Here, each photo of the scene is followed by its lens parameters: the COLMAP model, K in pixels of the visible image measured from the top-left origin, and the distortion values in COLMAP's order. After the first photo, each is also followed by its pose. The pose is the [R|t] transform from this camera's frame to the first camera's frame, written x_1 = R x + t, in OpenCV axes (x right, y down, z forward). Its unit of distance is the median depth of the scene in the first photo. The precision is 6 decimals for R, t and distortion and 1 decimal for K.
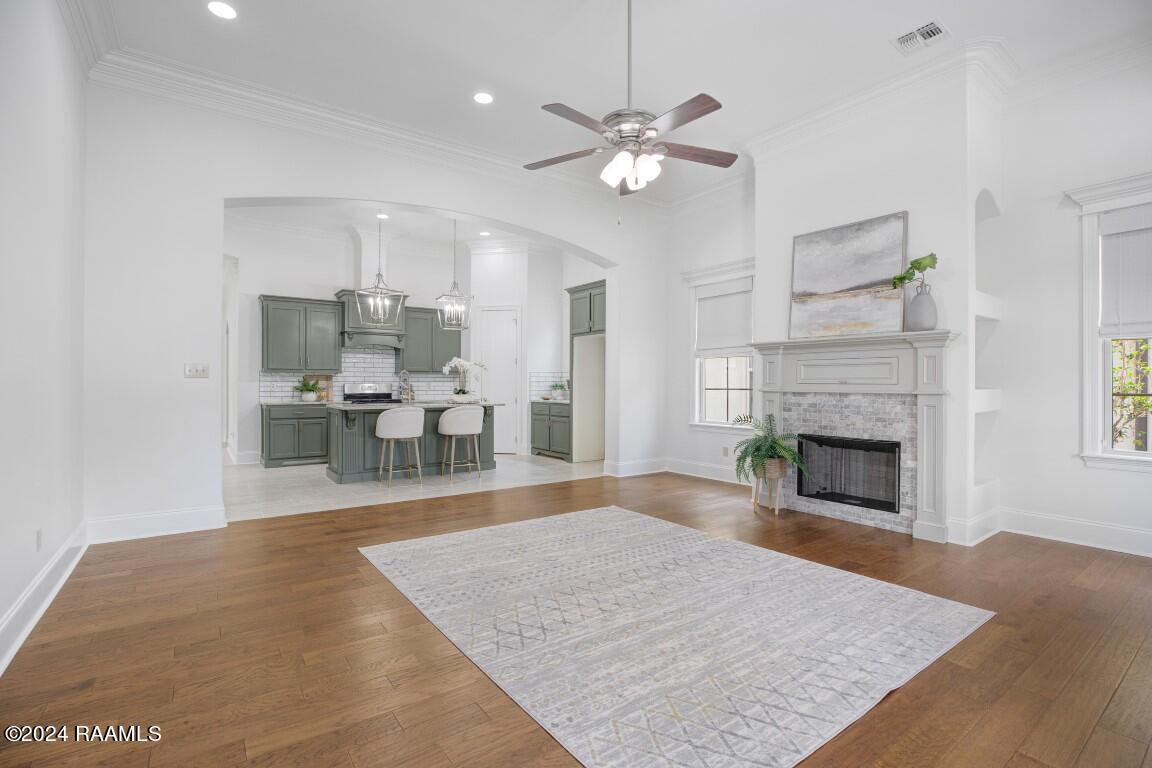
lens RADIAL K [[531.3, 0, 584.4], [0, 531.3, 383.0], [0, 0, 1]] dist [-0.005946, -0.000227]
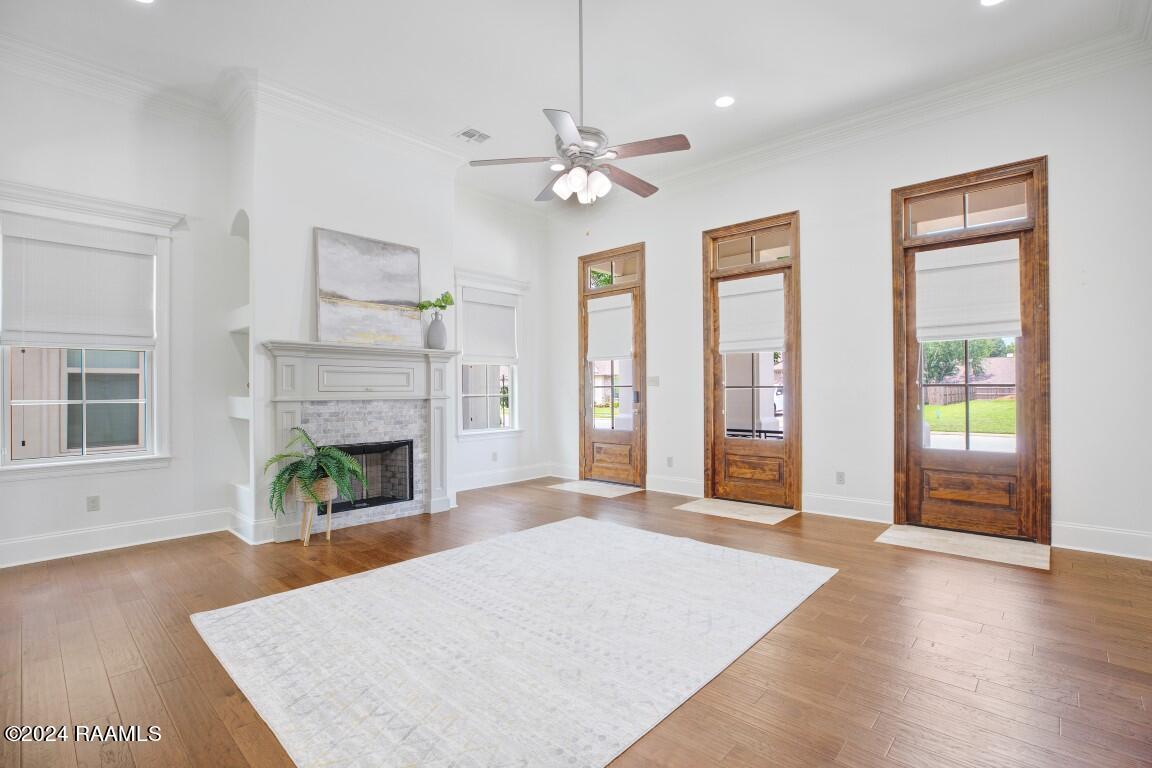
lens RADIAL K [[531.3, 0, 584.2], [0, 531.3, 387.6], [0, 0, 1]] dist [-0.005946, -0.000227]
pose [[-0.170470, 0.008071, 0.985330, -0.614964], [0.010304, 0.999926, -0.006408, 0.005699], [-0.985309, 0.009061, -0.170540, 0.779583]]
